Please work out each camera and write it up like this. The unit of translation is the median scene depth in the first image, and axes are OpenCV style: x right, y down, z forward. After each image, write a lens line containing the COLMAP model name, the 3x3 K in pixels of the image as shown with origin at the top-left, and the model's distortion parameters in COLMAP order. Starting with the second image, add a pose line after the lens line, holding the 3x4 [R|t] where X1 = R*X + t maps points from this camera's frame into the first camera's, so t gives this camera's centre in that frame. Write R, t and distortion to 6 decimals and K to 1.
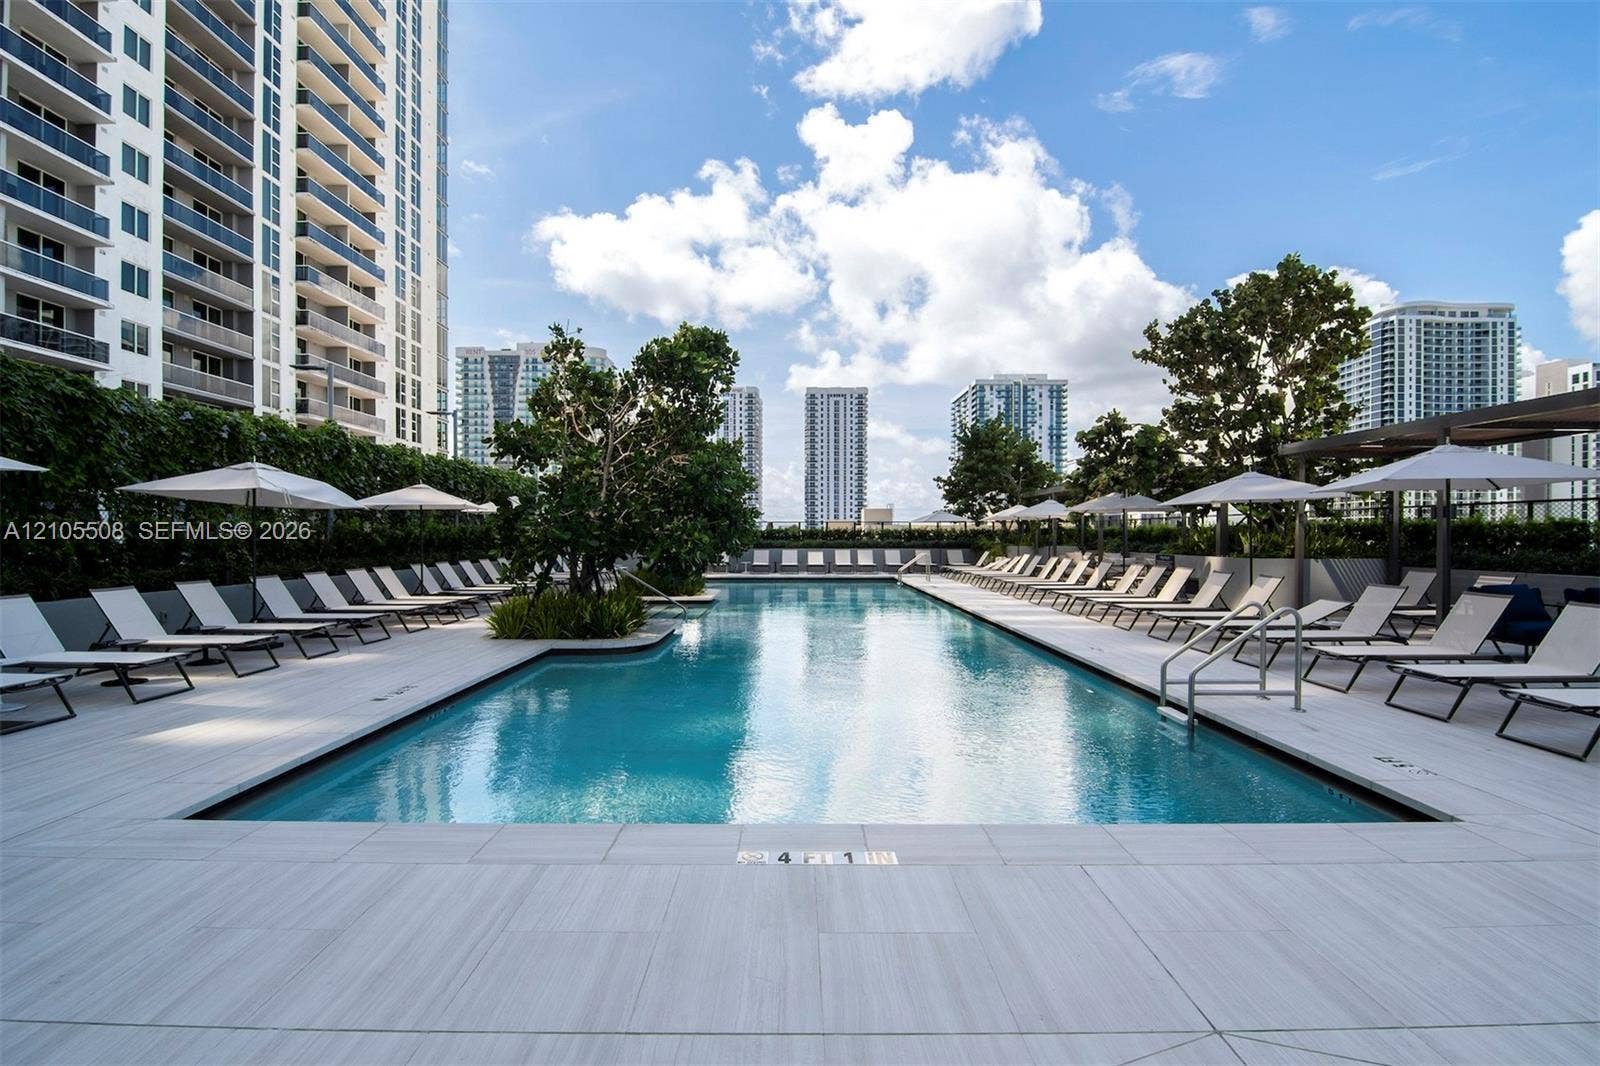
lens RADIAL K [[765.8, 0, 803.6], [0, 765.8, 542.2], [0, 0, 1]] dist [-0.008042, 0.002714]
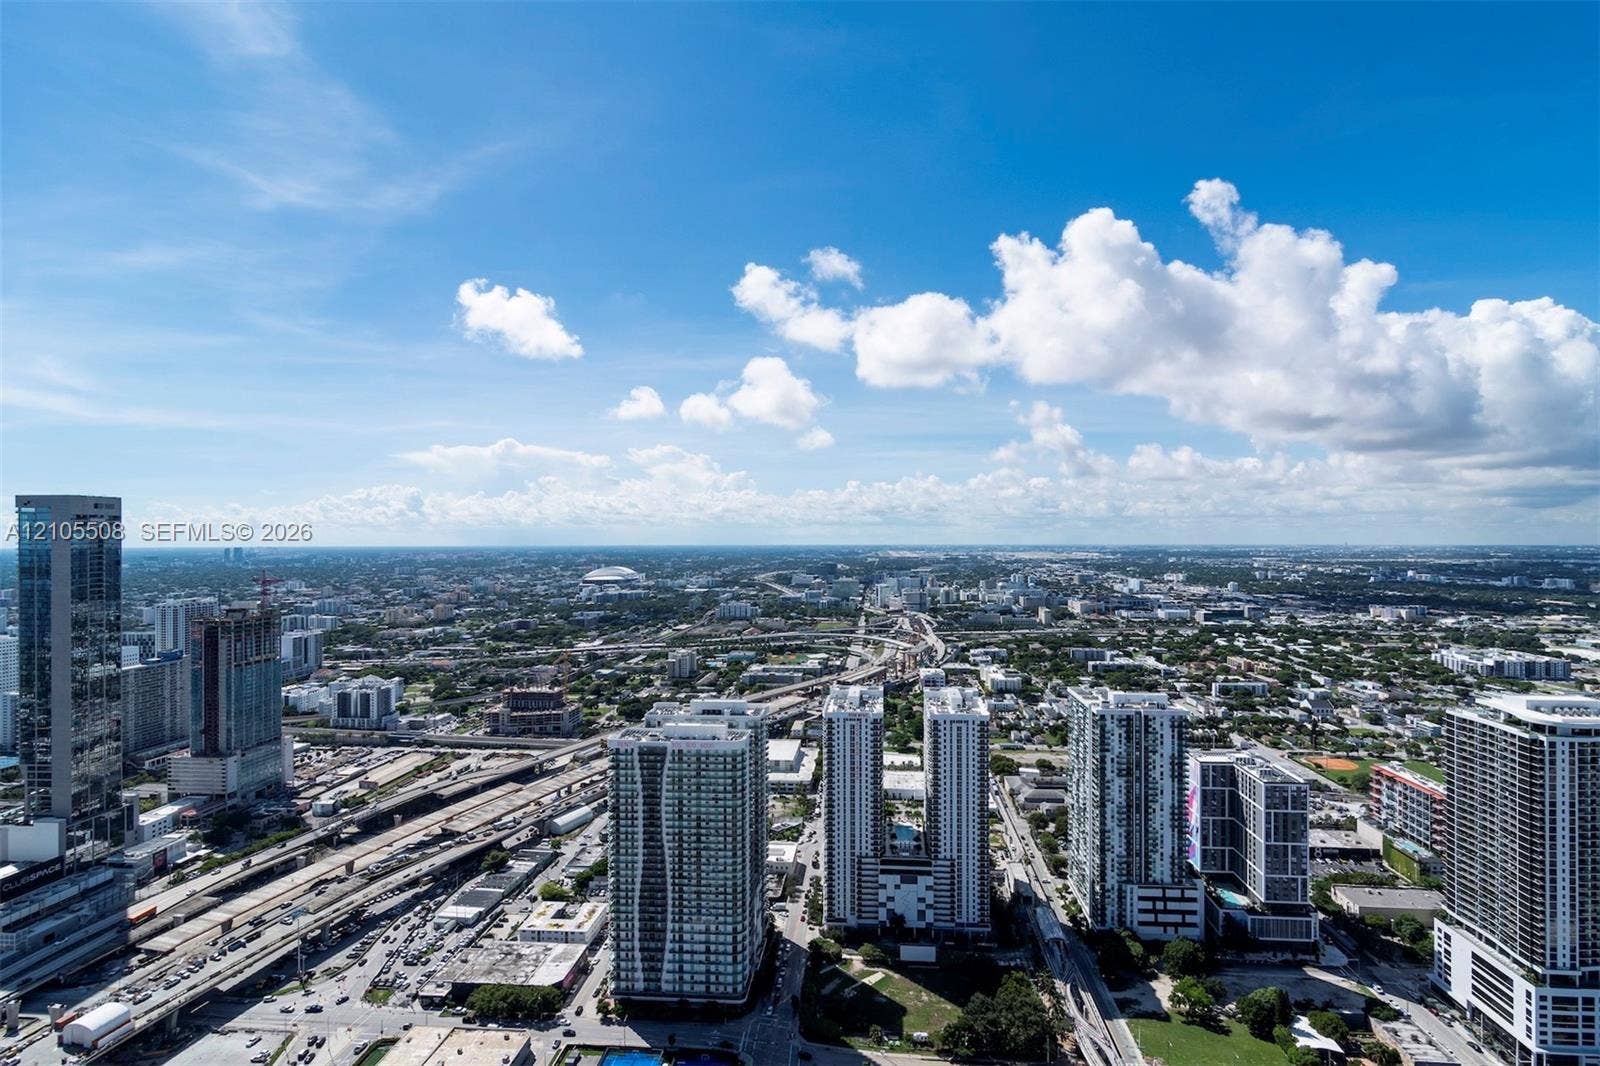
lens RADIAL K [[729.2, 0, 845.7], [0, 729.2, 534.9], [0, 0, 1]] dist [-0.009099, 0.003849]
pose [[0.994500, -0.001961, -0.104720, -0.007325], [0.001169, 0.999970, -0.007618, -0.538850], [0.104732, 0.007454, 0.994473, -0.006730]]
